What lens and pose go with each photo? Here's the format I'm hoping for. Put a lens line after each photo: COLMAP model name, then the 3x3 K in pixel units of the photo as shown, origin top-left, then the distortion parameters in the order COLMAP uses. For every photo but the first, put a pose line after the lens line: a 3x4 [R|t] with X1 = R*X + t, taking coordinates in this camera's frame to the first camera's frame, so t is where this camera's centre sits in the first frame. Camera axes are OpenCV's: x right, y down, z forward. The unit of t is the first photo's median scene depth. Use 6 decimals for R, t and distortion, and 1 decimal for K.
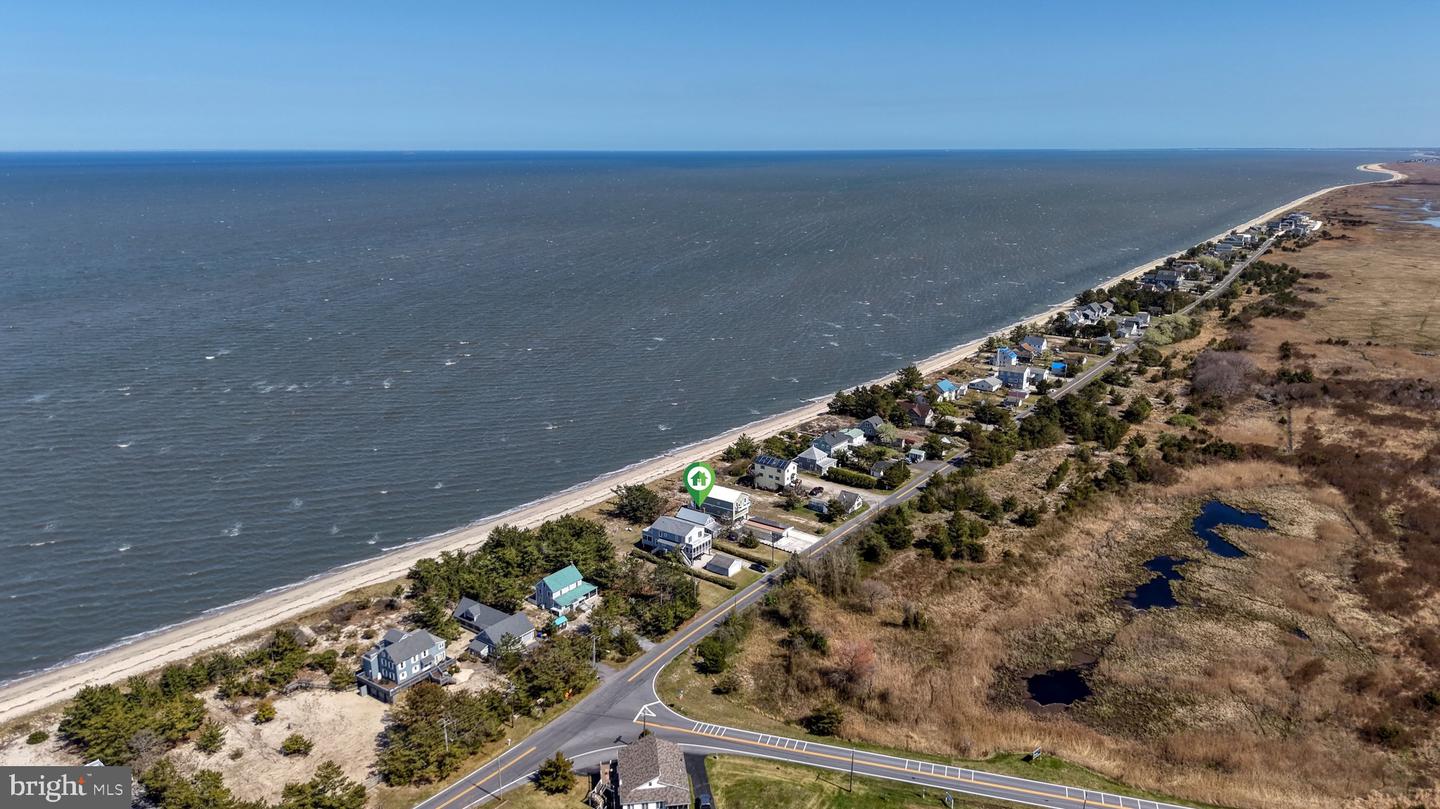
lens RADIAL K [[968.5, 0, 707.8], [0, 968.5, 400.1], [0, 0, 1]] dist [0.041490, -0.049047]
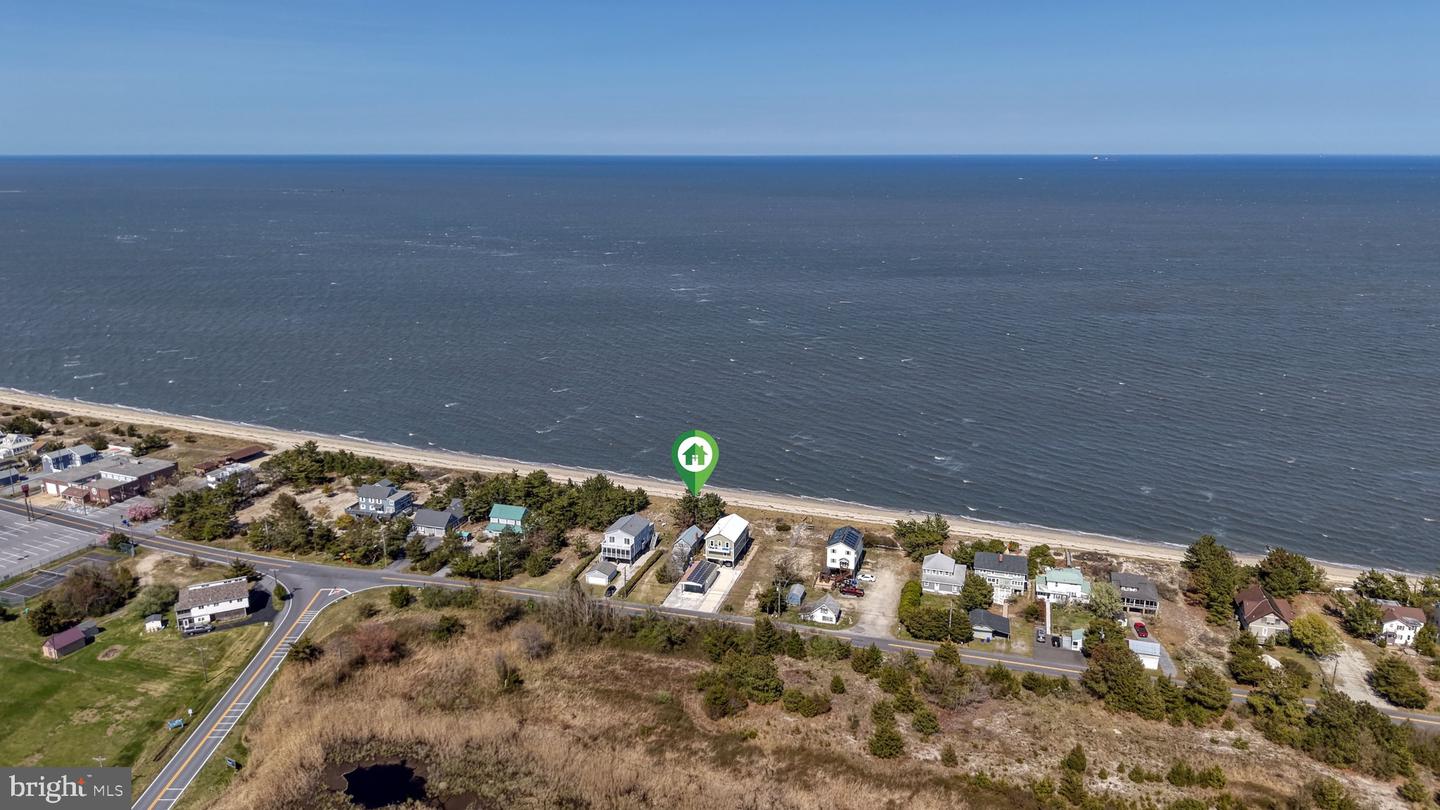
lens RADIAL K [[968.5, 0, 713.2], [0, 968.5, 393.3], [0, 0, 1]] dist [0.041490, -0.049047]
pose [[0.330954, 0.230385, -0.915091, 0.851710], [-0.239510, 0.958492, 0.154690, -0.172866], [0.912746, 0.167979, 0.372396, 0.653962]]
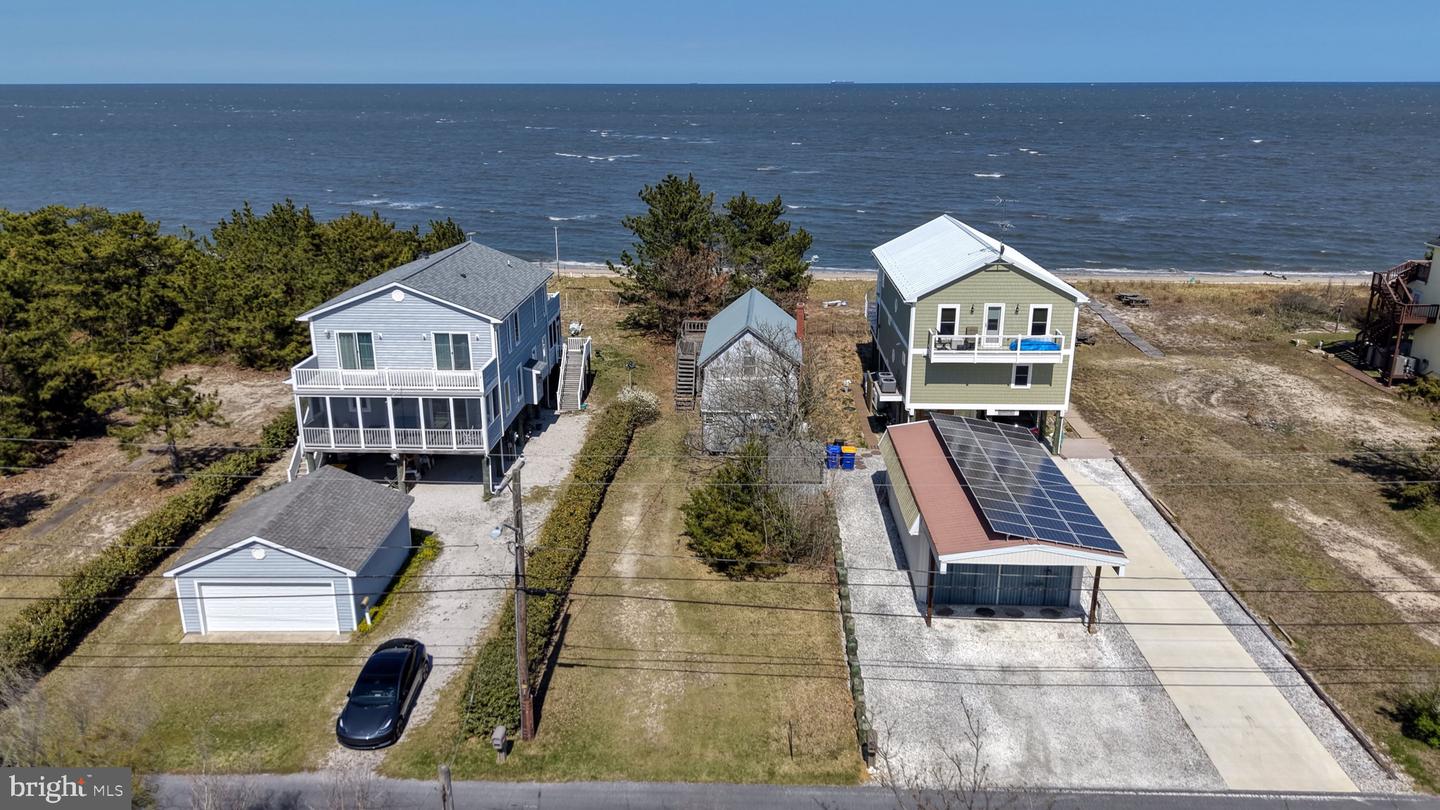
lens RADIAL K [[1010.3, 0, 706.4], [0, 1010.3, 412.7], [0, 0, 1]] dist [0.023649, -0.016230]
pose [[0.555331, 0.259165, -0.790216, 0.149609], [-0.209102, 0.963189, 0.168947, 0.104593], [0.804912, 0.071414, 0.589081, 0.889649]]
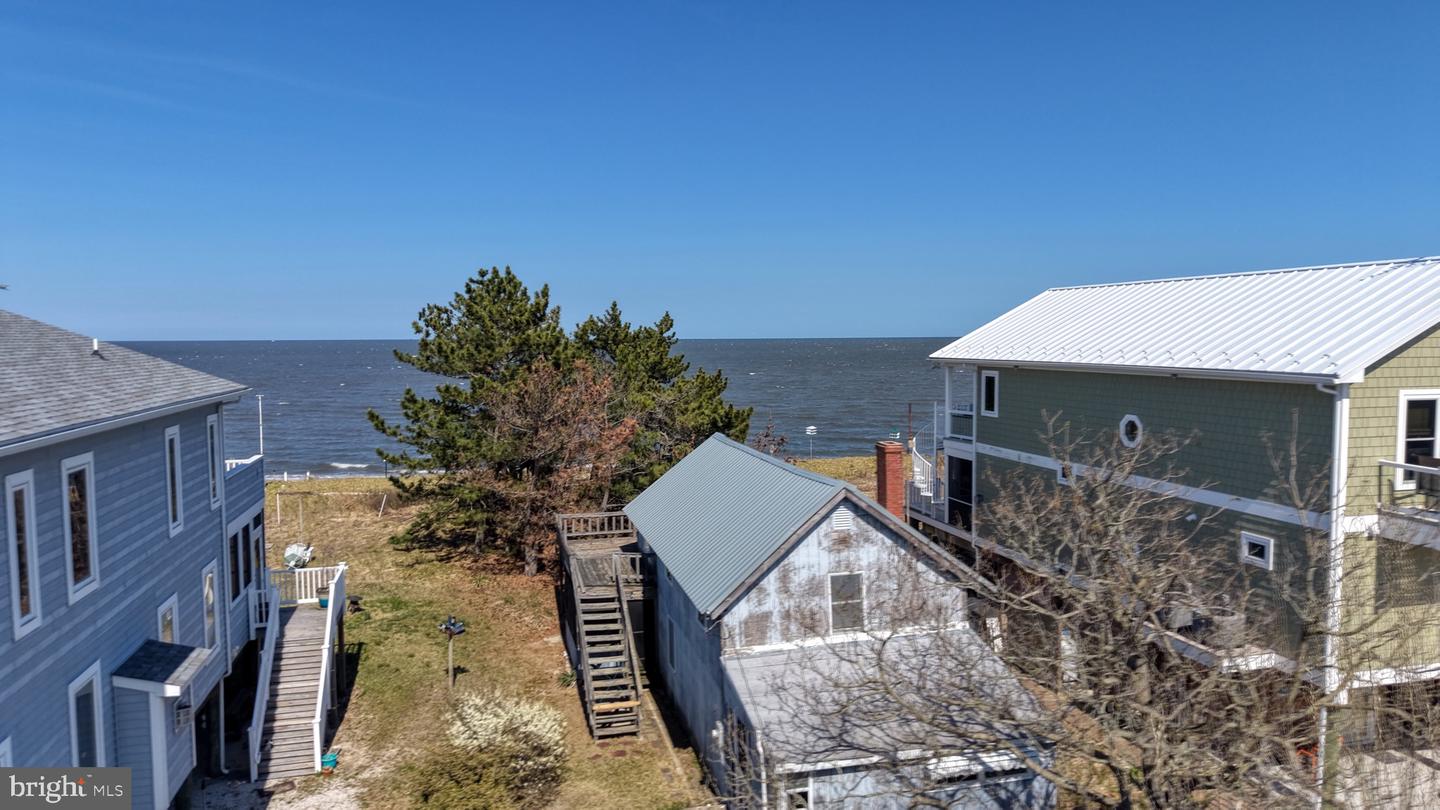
lens RADIAL K [[968.5, 0, 712.5], [0, 968.5, 404.5], [0, 0, 1]] dist [0.041490, -0.049047]
pose [[0.770248, 0.046845, -0.636022, 0.036119], [-0.158949, 0.979928, -0.120319, 0.122638], [0.617620, 0.193770, 0.762233, 0.949766]]
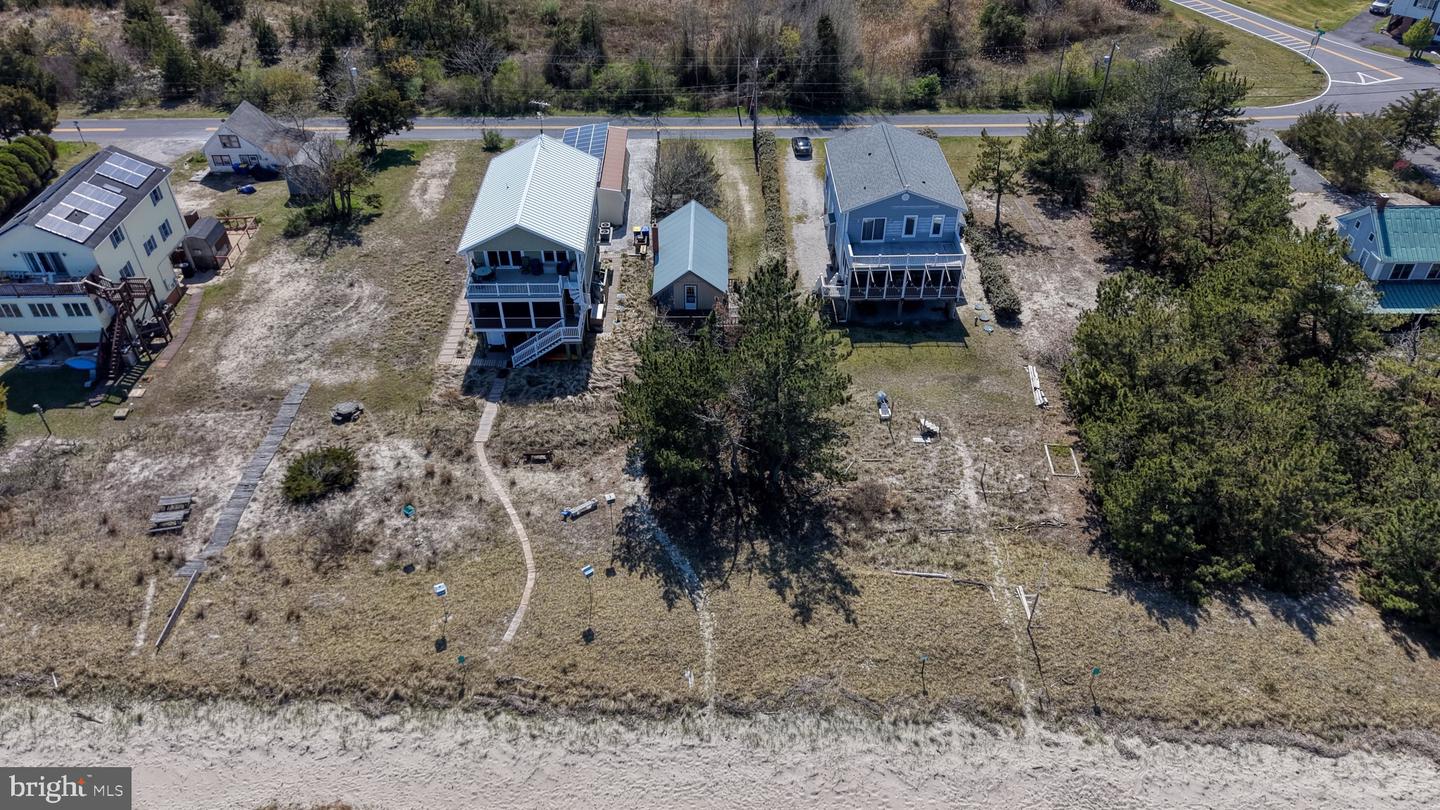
lens RADIAL K [[1006.1, 0, 719.6], [0, 1006.1, 396.4], [0, 0, 1]] dist [0.035243, -0.023838]
pose [[-0.604784, -0.485148, 0.631559, -0.211211], [0.202114, 0.673563, 0.710959, -0.046608], [-0.770315, 0.557624, -0.309305, 1.118284]]
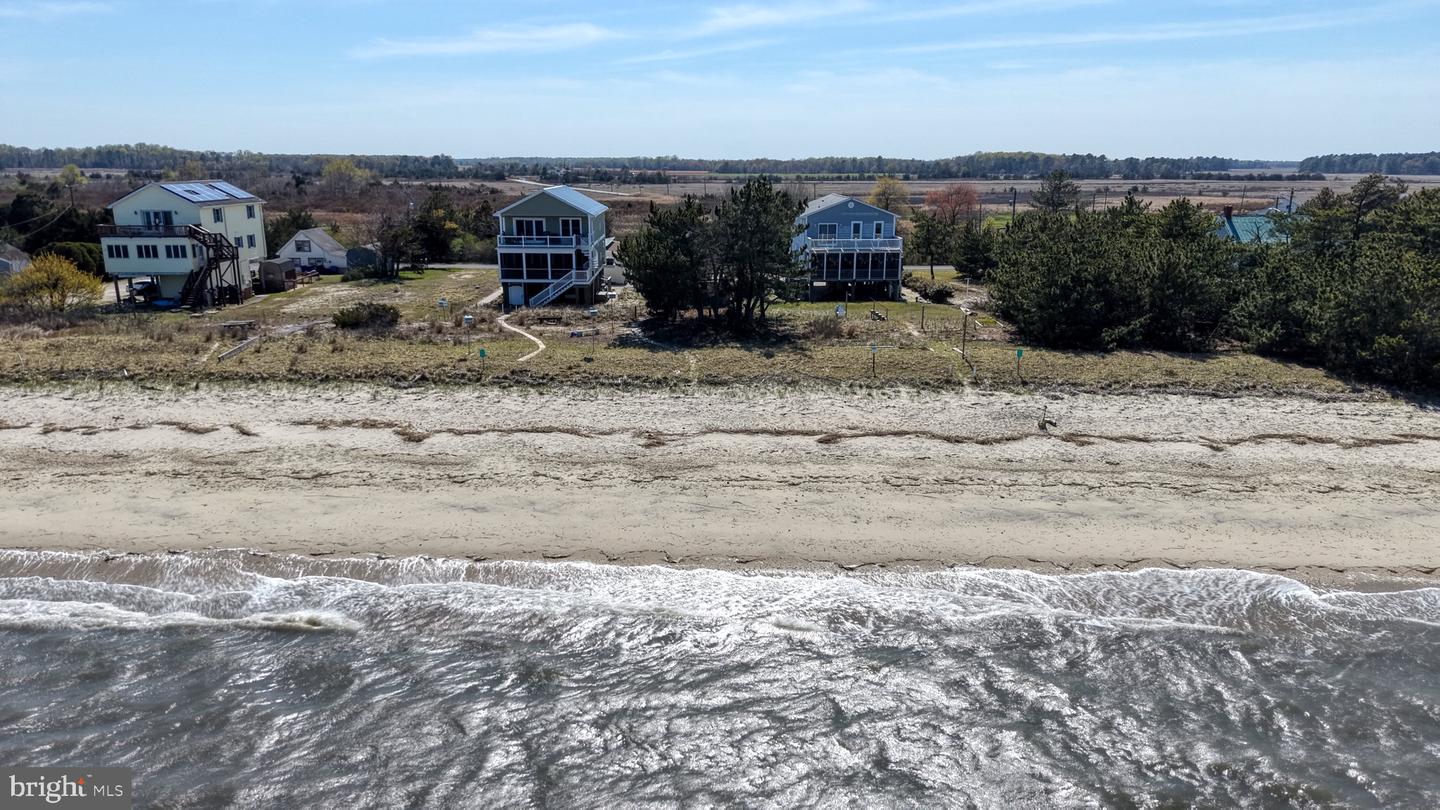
lens RADIAL K [[974.6, 0, 731.1], [0, 974.6, 403.0], [0, 0, 1]] dist [0.022973, -0.017254]
pose [[-0.623395, -0.183761, 0.760007, -0.282351], [0.193963, 0.905267, 0.377981, 0.046754], [-0.757468, 0.383044, -0.528696, 1.197081]]
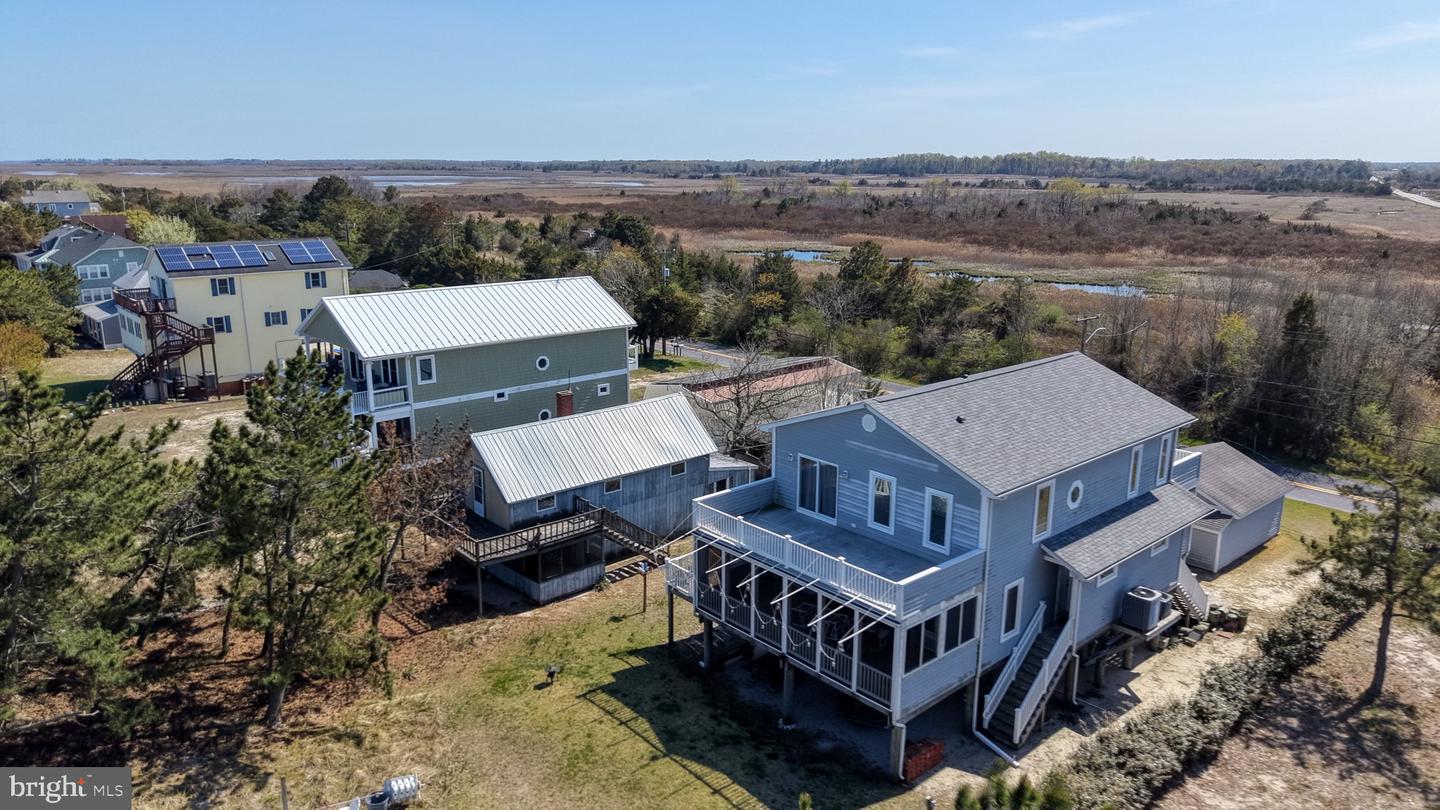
lens RADIAL K [[968.5, 0, 722.2], [0, 968.5, 395.1], [0, 0, 1]] dist [0.041490, -0.049047]
pose [[0.214134, -0.221870, 0.951273, -0.150314], [0.239487, 0.956064, 0.169079, 0.093439], [-0.946992, 0.191612, 0.257860, 0.955151]]
